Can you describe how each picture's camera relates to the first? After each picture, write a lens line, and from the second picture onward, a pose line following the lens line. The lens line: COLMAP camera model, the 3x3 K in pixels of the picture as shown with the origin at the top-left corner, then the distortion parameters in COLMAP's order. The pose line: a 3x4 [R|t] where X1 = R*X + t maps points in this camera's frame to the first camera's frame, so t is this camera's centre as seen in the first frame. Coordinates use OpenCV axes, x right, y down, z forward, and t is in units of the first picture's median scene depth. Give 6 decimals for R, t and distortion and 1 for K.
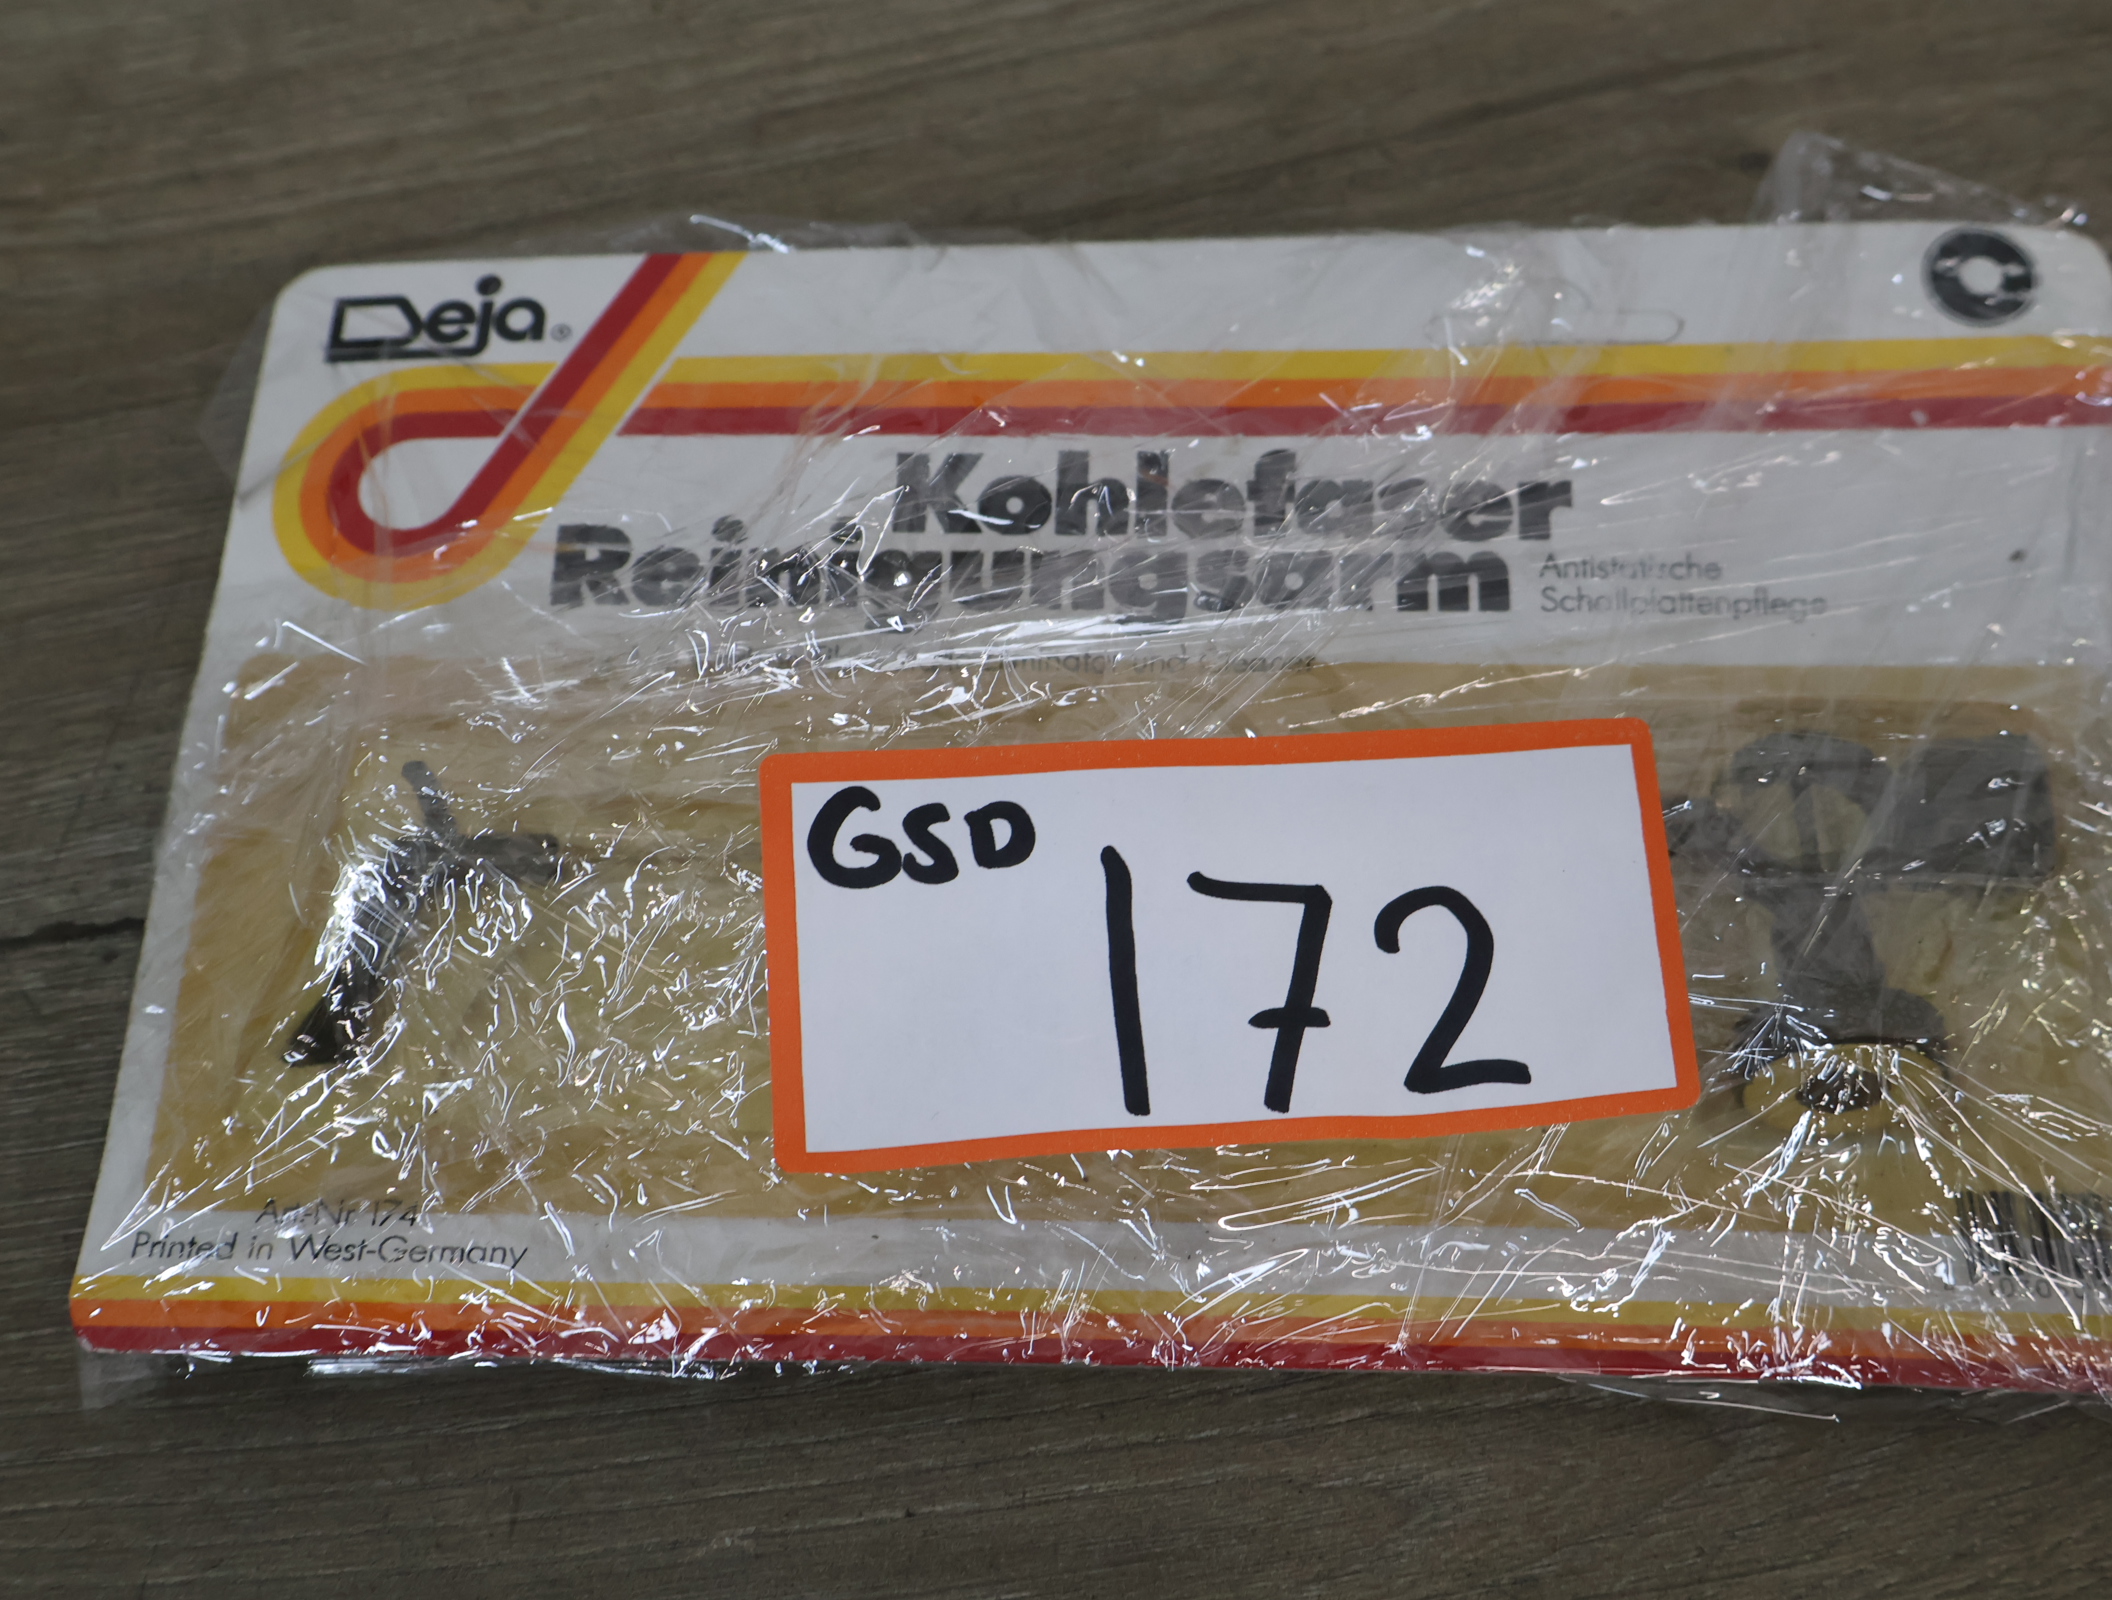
lens RADIAL K [[2880.5, 0, 998.6], [0, 2880.5, 873.7], [0, 0, 1]] dist [0.014817, 0.000000]
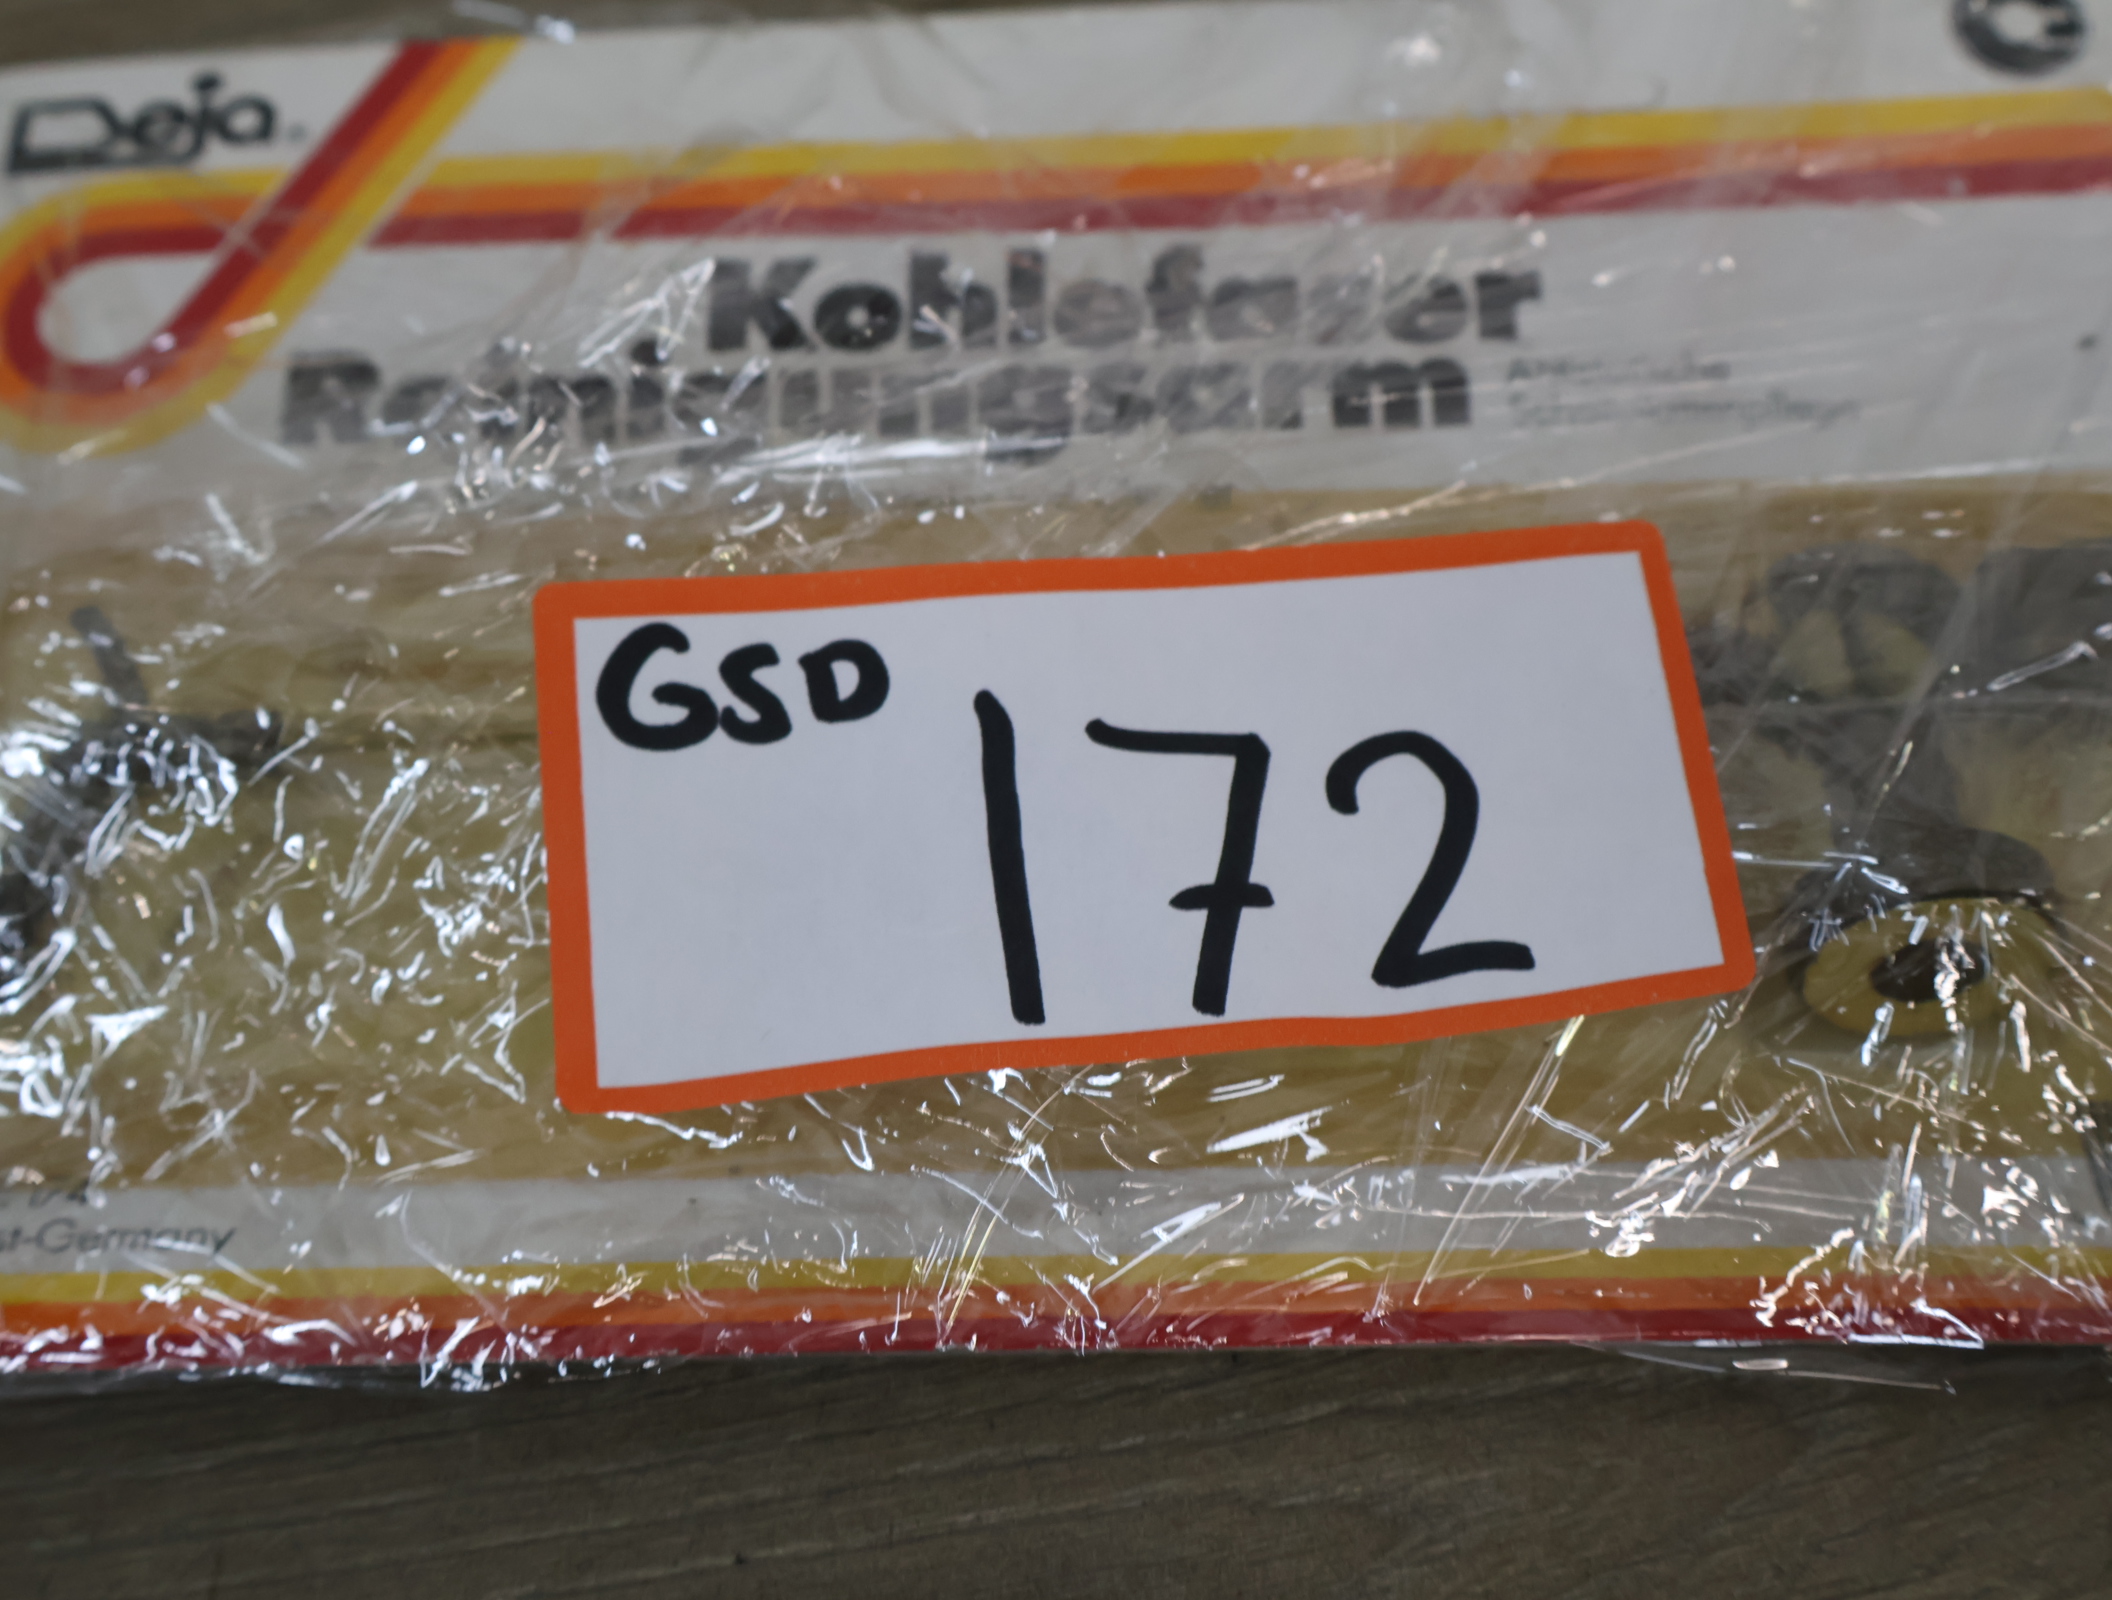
lens RADIAL K [[2880.5, 0, 1006.0], [0, 2880.5, 877.3], [0, 0, 1]] dist [0.014817, 0.000000]
pose [[0.998673, -0.020656, 0.047167, 0.006593], [0.023662, 0.997663, -0.064094, 0.092073], [-0.045732, 0.065125, 0.996829, 0.226605]]
